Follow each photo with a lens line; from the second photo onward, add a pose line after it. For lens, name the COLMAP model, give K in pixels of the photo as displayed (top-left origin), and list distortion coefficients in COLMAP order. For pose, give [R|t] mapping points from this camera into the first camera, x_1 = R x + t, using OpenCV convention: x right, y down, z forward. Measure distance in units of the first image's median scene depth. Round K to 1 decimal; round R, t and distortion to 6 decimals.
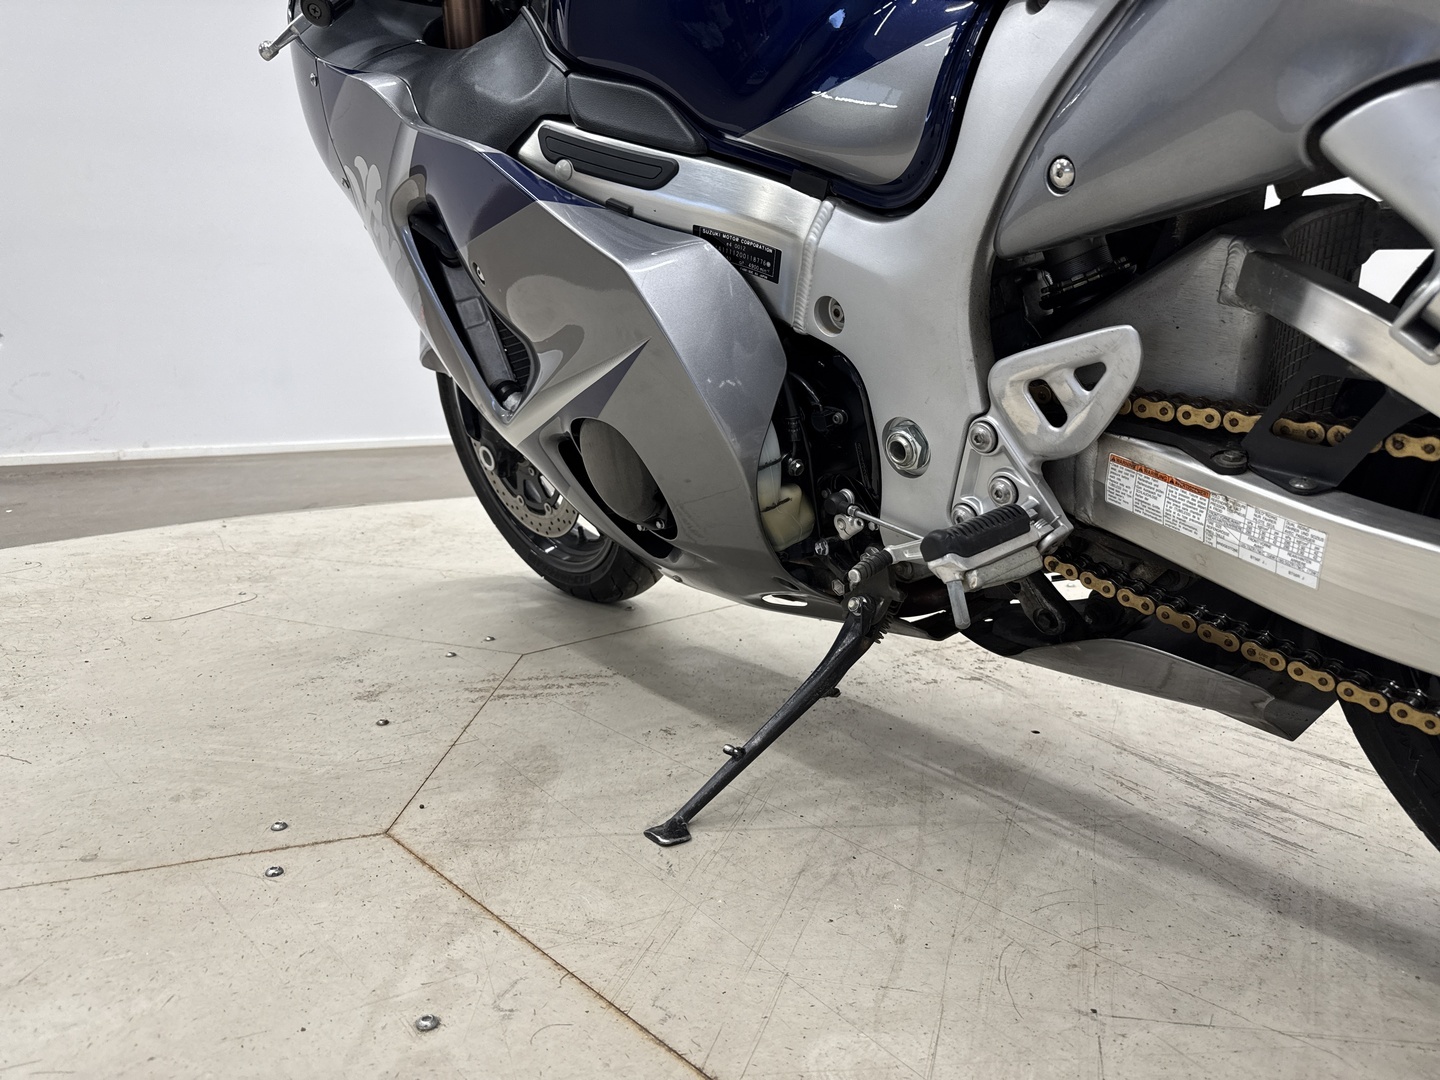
lens RADIAL K [[1008.2, 0, 720.0], [0, 1008.2, 540.0], [0, 0, 1]] dist [0.005013, -0.001805]
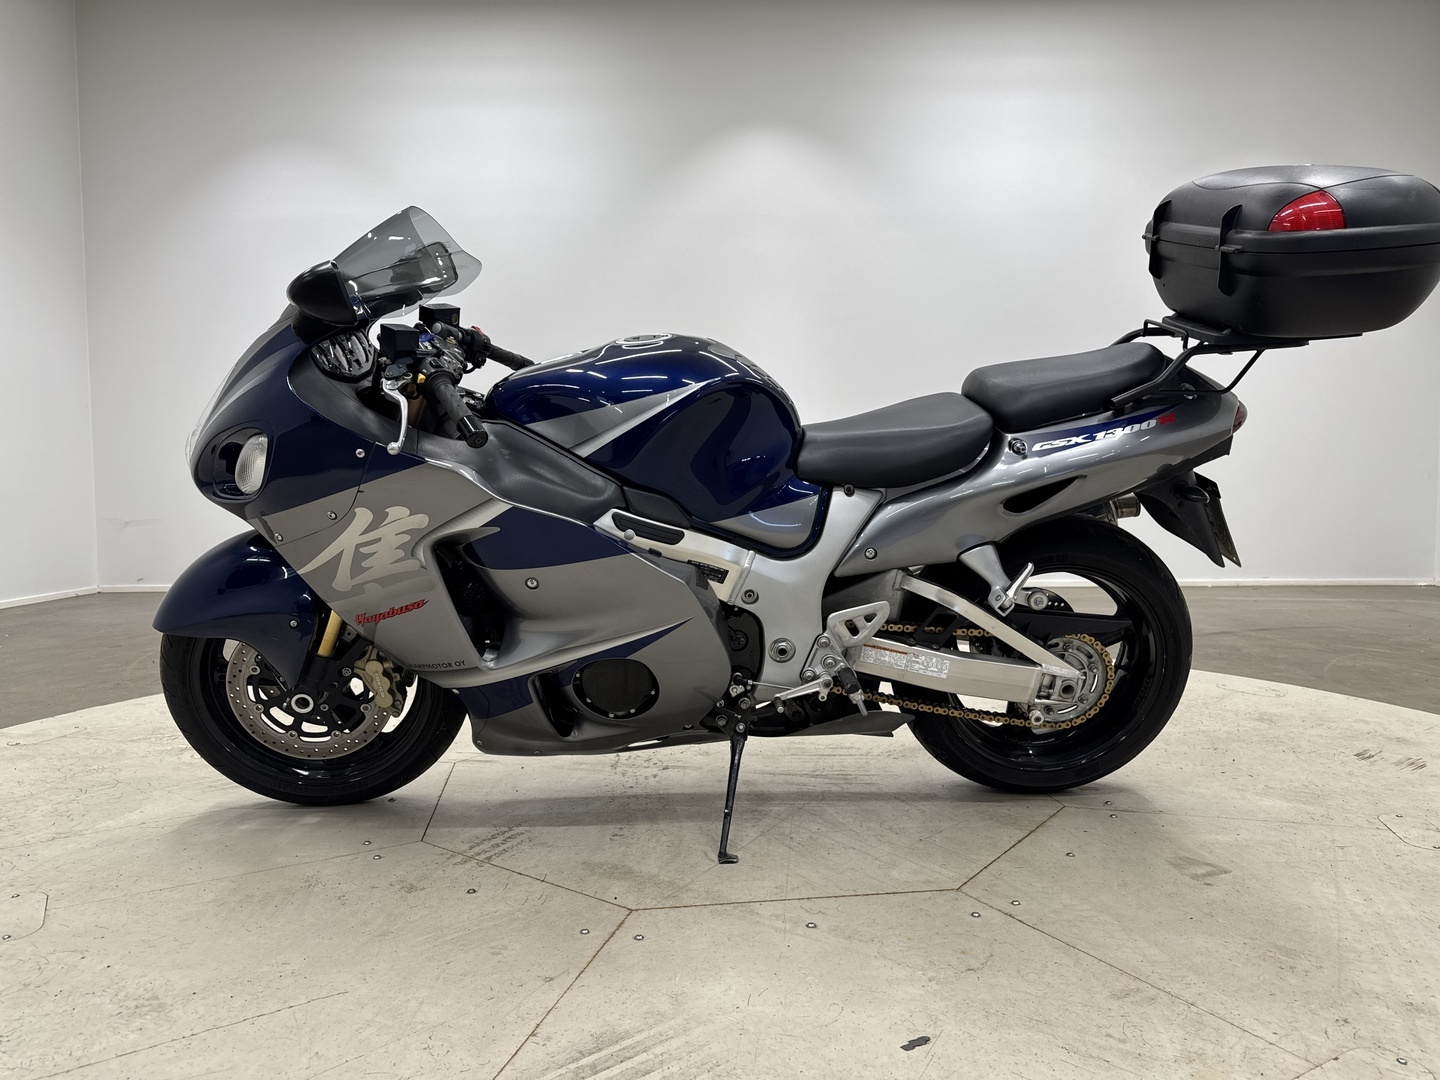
lens RADIAL K [[1008.2, 0, 720.0], [0, 1008.2, 540.0], [0, 0, 1]] dist [0.005013, -0.001805]
pose [[0.627775, -0.054010, 0.776519, -1.580190], [0.162931, 0.984609, -0.063238, -0.202555], [-0.761152, 0.166218, 0.626913, -0.373713]]
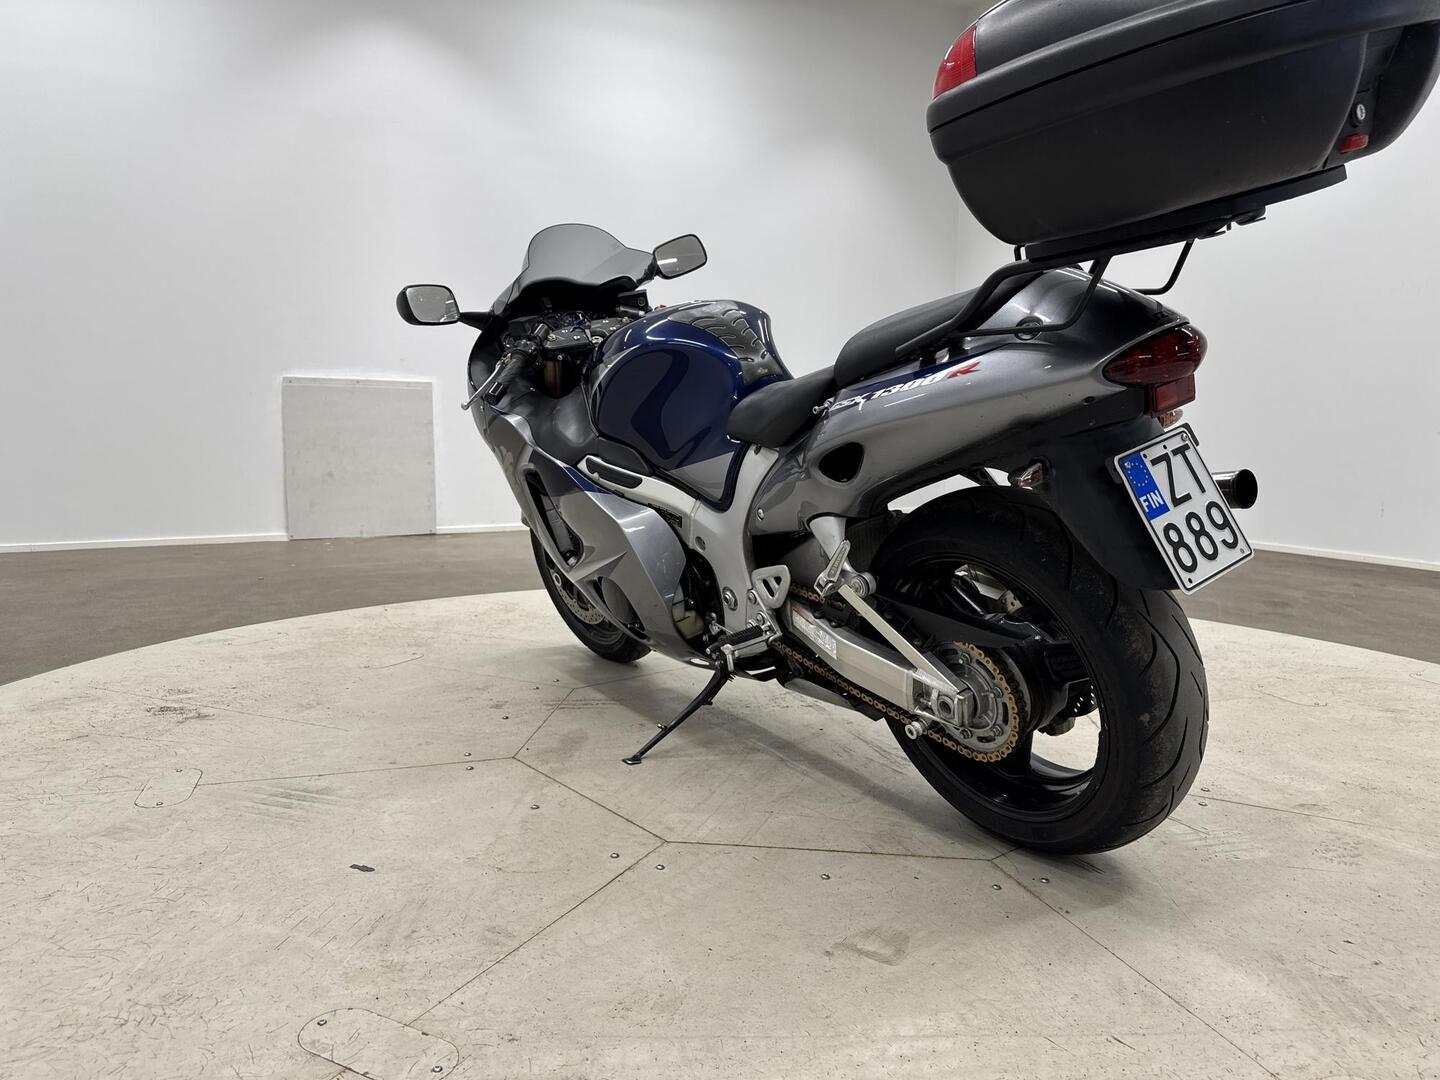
lens RADIAL K [[1003.1, 0, 713.6], [0, 1003.1, 531.9], [0, 0, 1]] dist [0.083338, 0.000692]
pose [[0.997951, 0.011512, -0.062944, 0.273063], [-0.016092, 0.997221, -0.072743, -0.069556], [0.061932, 0.073607, 0.995362, -1.329106]]
